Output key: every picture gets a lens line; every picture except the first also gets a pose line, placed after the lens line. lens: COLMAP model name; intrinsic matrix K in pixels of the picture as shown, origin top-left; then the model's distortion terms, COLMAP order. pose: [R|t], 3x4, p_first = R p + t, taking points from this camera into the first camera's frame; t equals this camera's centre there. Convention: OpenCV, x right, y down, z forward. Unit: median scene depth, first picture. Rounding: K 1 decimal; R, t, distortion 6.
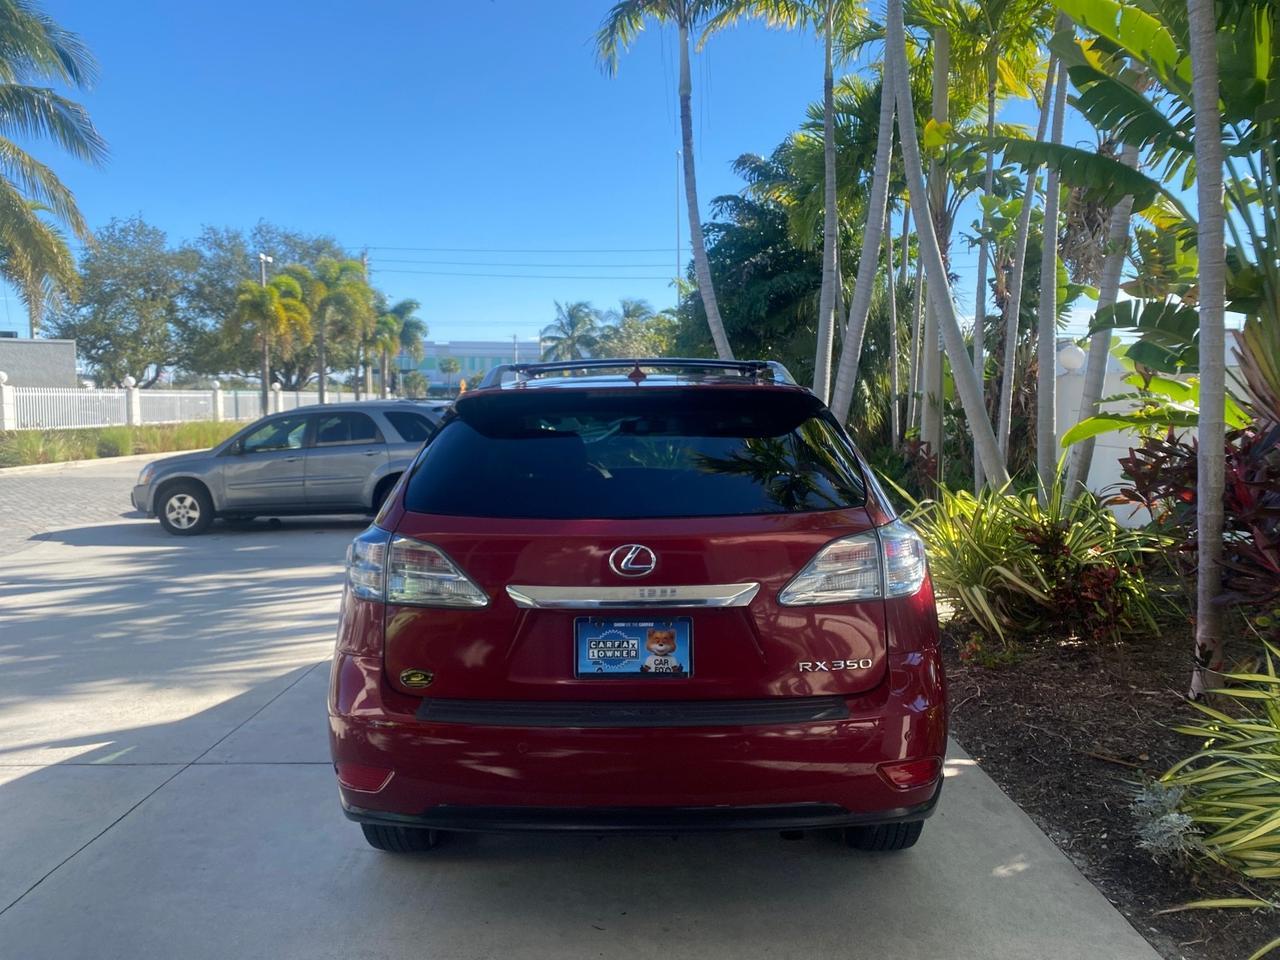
lens RADIAL K [[991.7, 0, 637.8], [0, 991.7, 469.6], [0, 0, 1]] dist [0.025517, -0.029156]
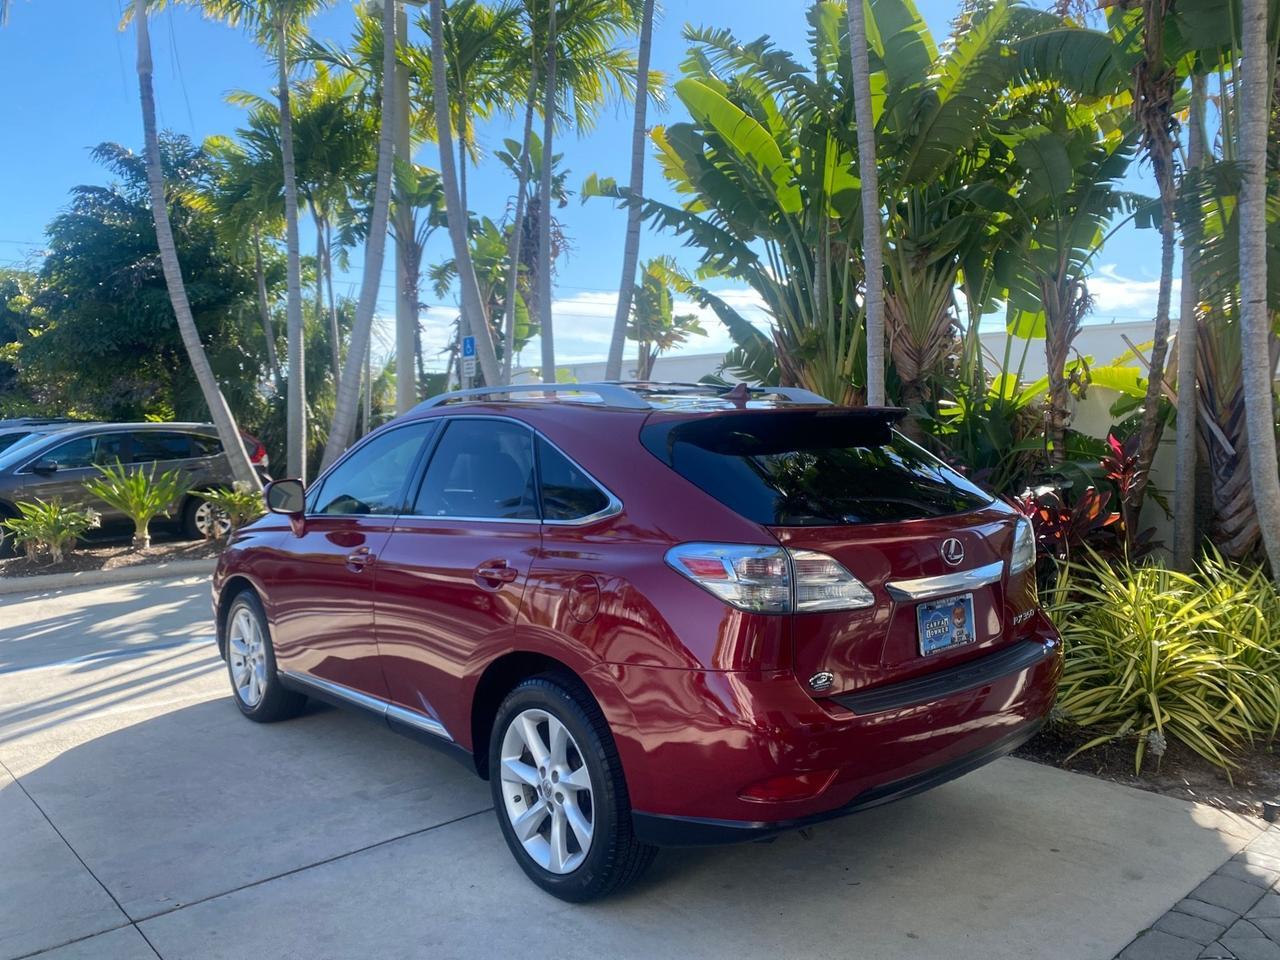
lens RADIAL K [[991.7, 0, 633.3], [0, 991.7, 457.7], [0, 0, 1]] dist [0.025517, -0.029156]
pose [[0.743980, -0.023818, 0.667777, -0.326642], [0.046199, 0.998807, -0.015845, -0.006180], [-0.666603, 0.042639, 0.744193, 0.101910]]
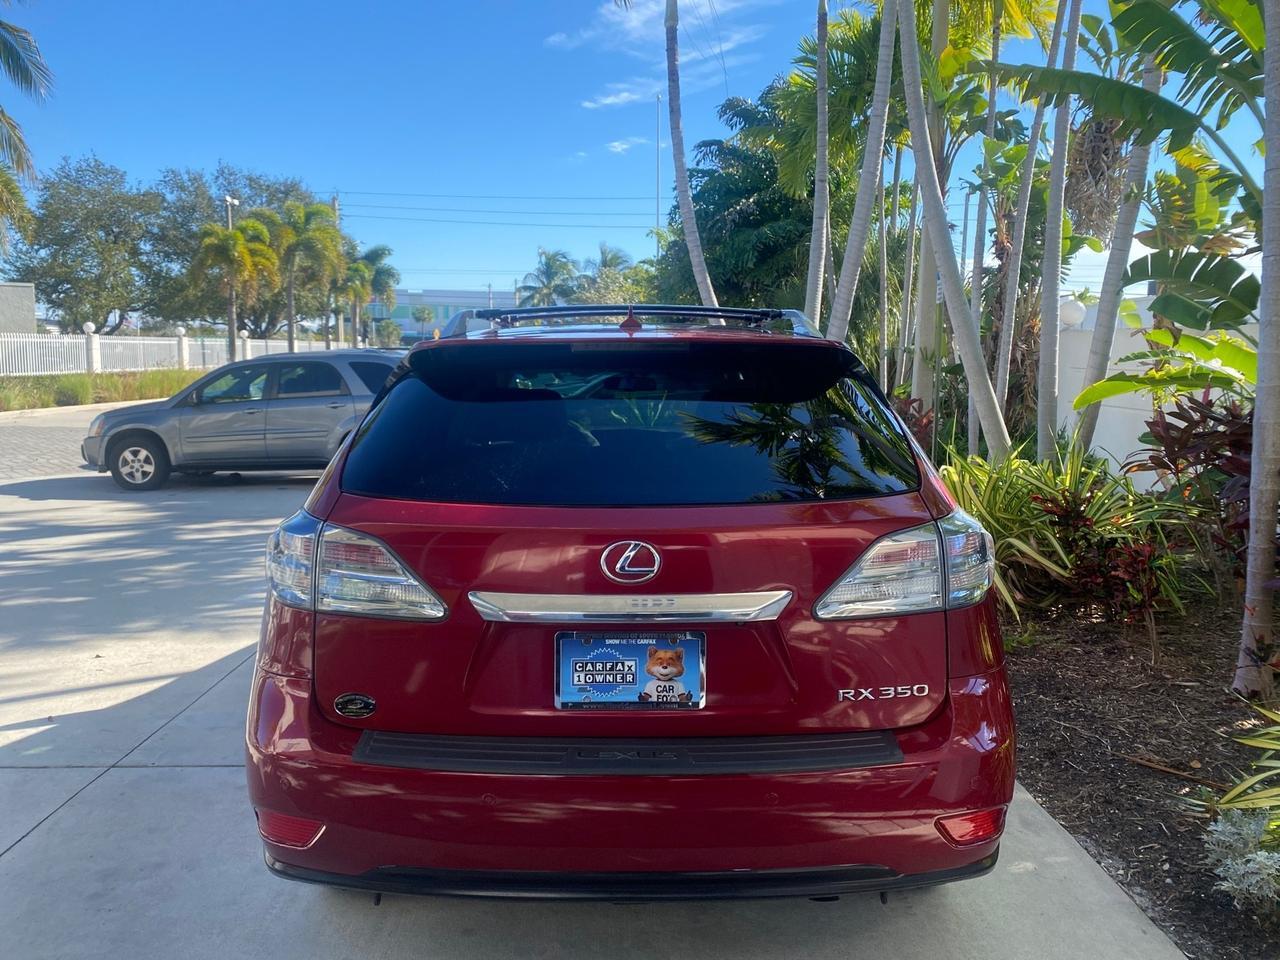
lens RADIAL K [[991.7, 0, 637.5], [0, 991.7, 472.3], [0, 0, 1]] dist [0.025517, -0.029156]
pose [[0.999671, 0.007614, 0.024490, -0.005664], [-0.008840, 0.998692, 0.050358, -0.005300], [-0.024075, -0.050558, 0.998431, 0.065109]]
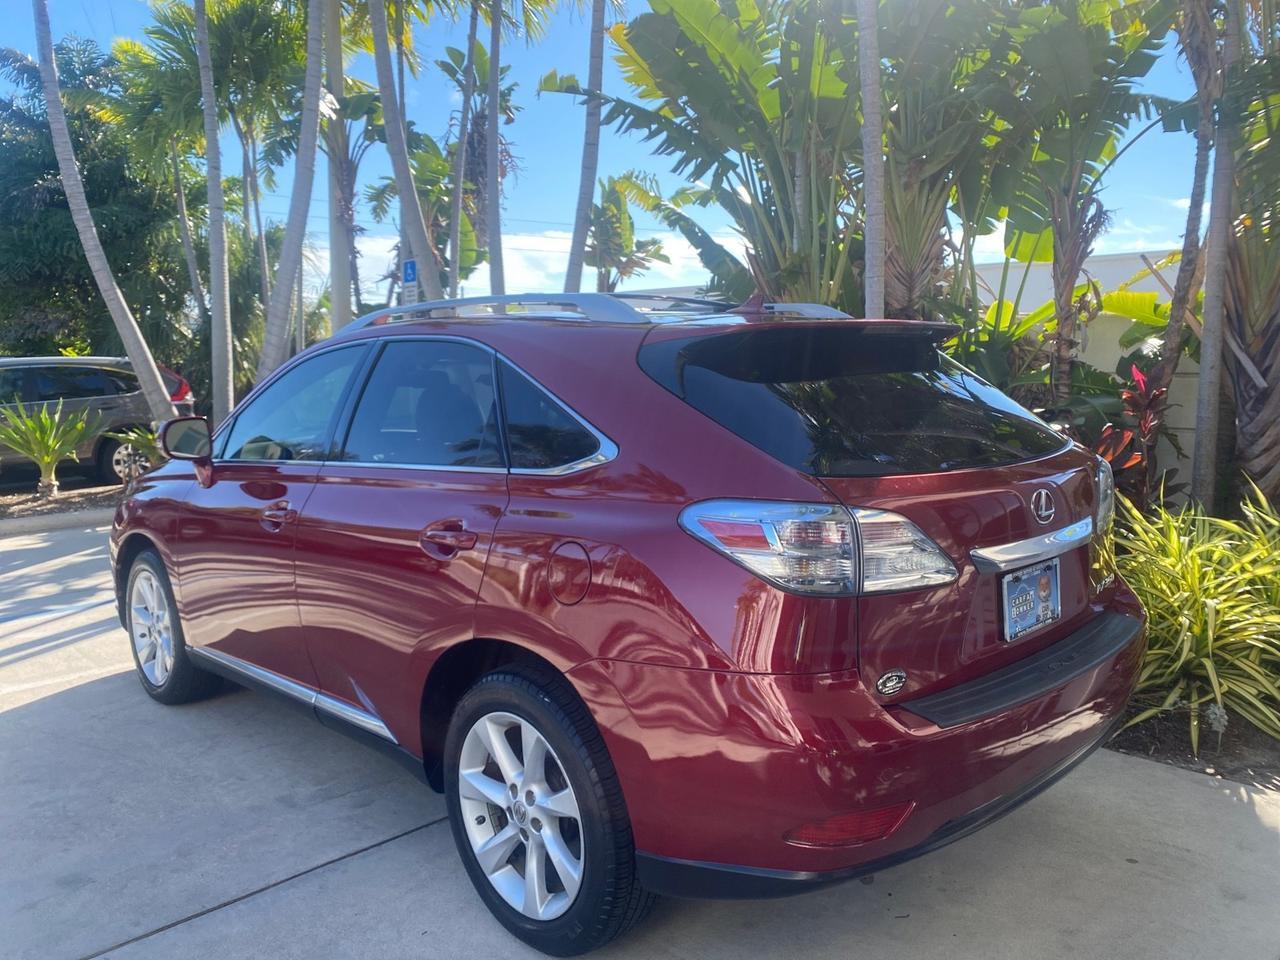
lens RADIAL K [[991.7, 0, 635.3], [0, 991.7, 468.9], [0, 0, 1]] dist [0.025517, -0.029156]
pose [[0.706082, -0.075880, 0.704052, -0.280173], [0.048473, 0.997089, 0.058850, -0.005253], [-0.706469, -0.007425, 0.707705, 0.173891]]
